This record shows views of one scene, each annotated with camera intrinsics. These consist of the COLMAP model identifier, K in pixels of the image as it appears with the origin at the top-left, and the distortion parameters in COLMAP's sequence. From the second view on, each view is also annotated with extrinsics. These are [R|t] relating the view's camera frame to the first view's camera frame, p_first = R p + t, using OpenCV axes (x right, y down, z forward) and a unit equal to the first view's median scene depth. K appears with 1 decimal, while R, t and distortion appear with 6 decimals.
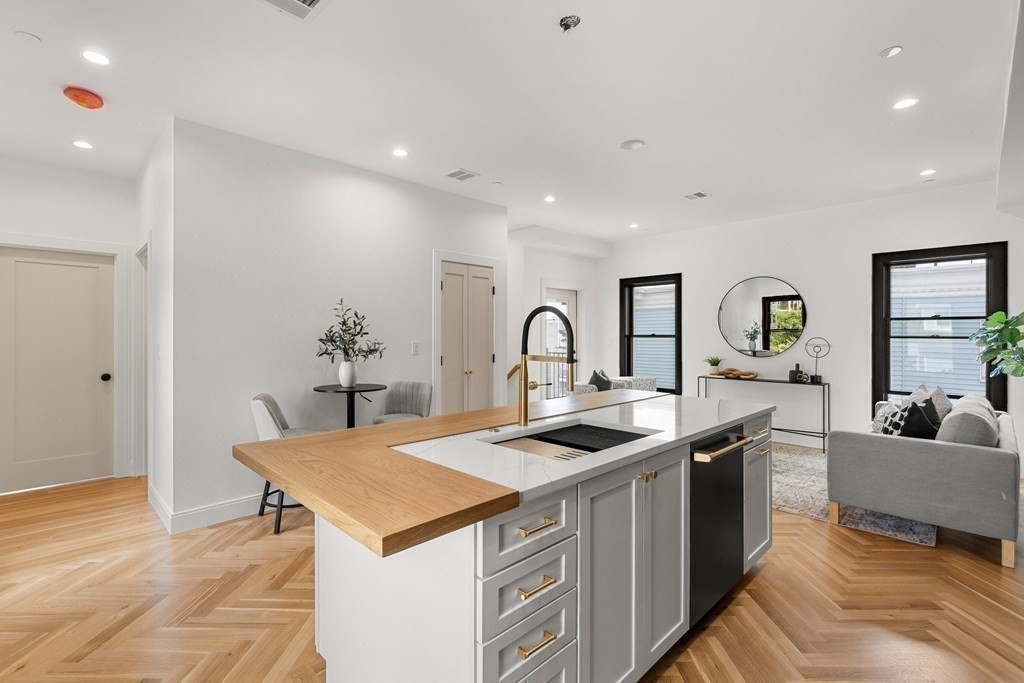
lens RADIAL K [[465.8, 0, 506.8], [0, 465.8, 333.1], [0, 0, 1]] dist [0.000586, 0.000849]
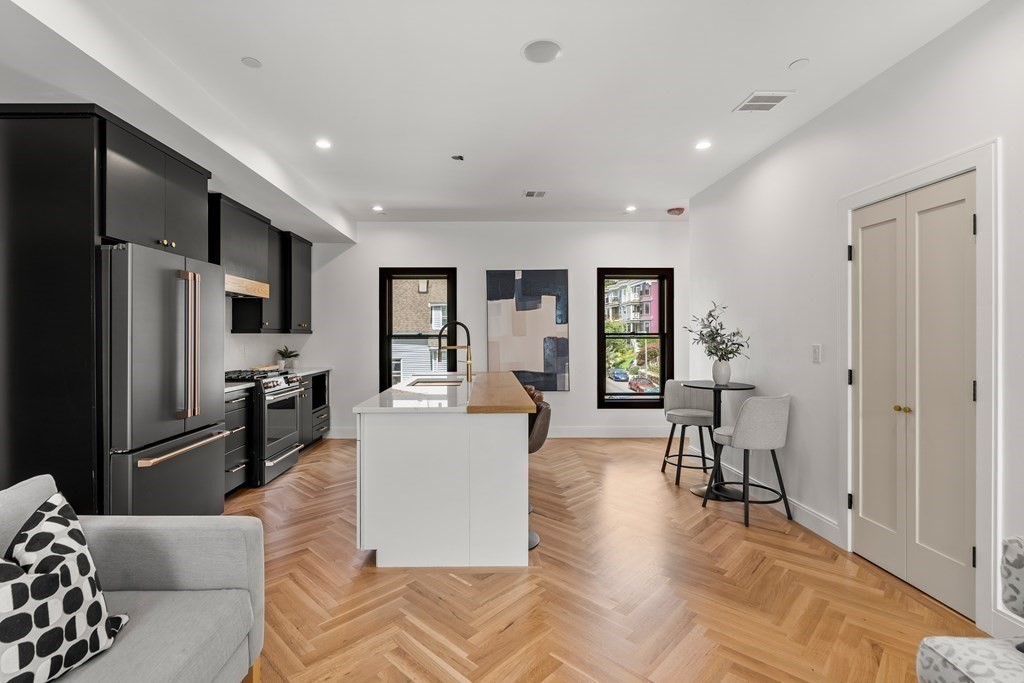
lens RADIAL K [[485.3, 0, 495.5], [0, 485.3, 336.9], [0, 0, 1]] dist [-0.001007, 0.000407]
pose [[-0.695734, 0.003781, -0.718290, 0.615619], [0.005782, 0.999983, -0.000337, 0.004475], [0.718277, -0.004388, -0.695744, 1.075225]]
